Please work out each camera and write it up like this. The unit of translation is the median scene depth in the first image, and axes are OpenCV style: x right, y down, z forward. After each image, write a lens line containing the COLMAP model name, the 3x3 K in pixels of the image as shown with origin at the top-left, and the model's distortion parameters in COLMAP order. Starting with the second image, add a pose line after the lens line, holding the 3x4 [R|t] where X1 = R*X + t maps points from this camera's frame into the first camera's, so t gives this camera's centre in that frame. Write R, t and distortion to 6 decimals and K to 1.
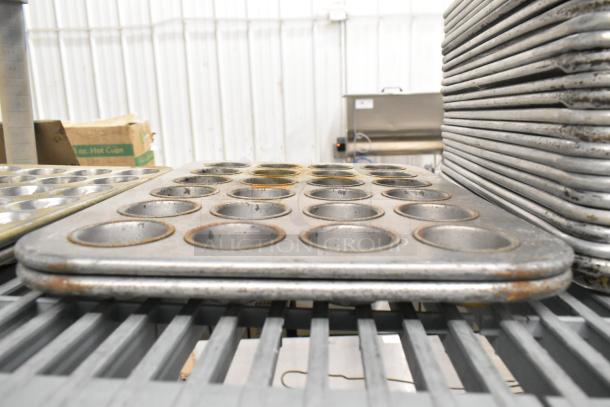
lens RADIAL K [[461.1, 0, 307.1], [0, 461.1, 206.7], [0, 0, 1]] dist [-0.019338, 0.006684]
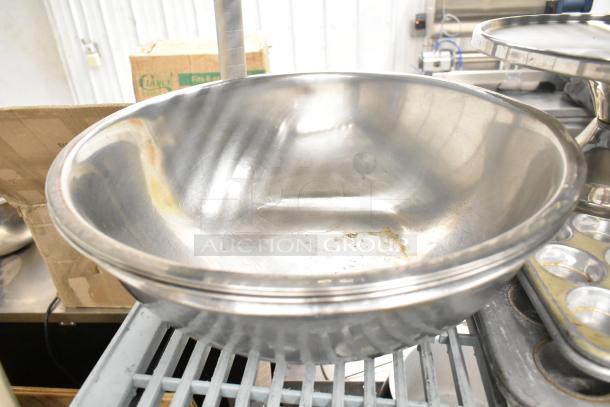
lens RADIAL K [[461.1, 0, 304.8], [0, 461.1, 206.8], [0, 0, 1]] dist [-0.019338, 0.006684]
pose [[0.998474, 0.008077, -0.054625, -0.237291], [0.009411, 0.949881, 0.312469, -0.163227], [0.054411, -0.312506, 0.948356, -0.011110]]
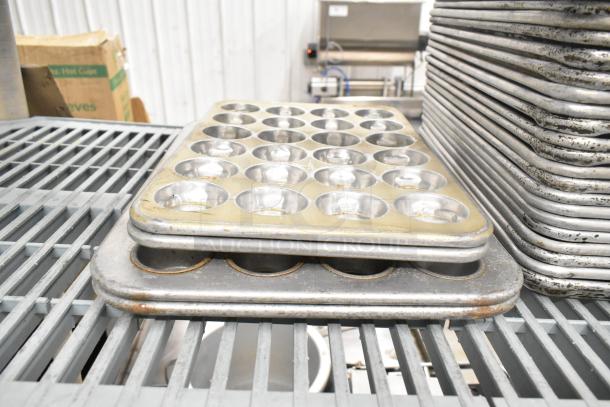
lens RADIAL K [[461.1, 0, 305.1], [0, 461.1, 204.5], [0, 0, 1]] dist [-0.019338, 0.006684]
pose [[0.996688, 0.013222, 0.080242, -0.034243], [-0.030892, 0.974290, 0.223172, -0.079249], [-0.075229, -0.224911, 0.971471, -0.043365]]
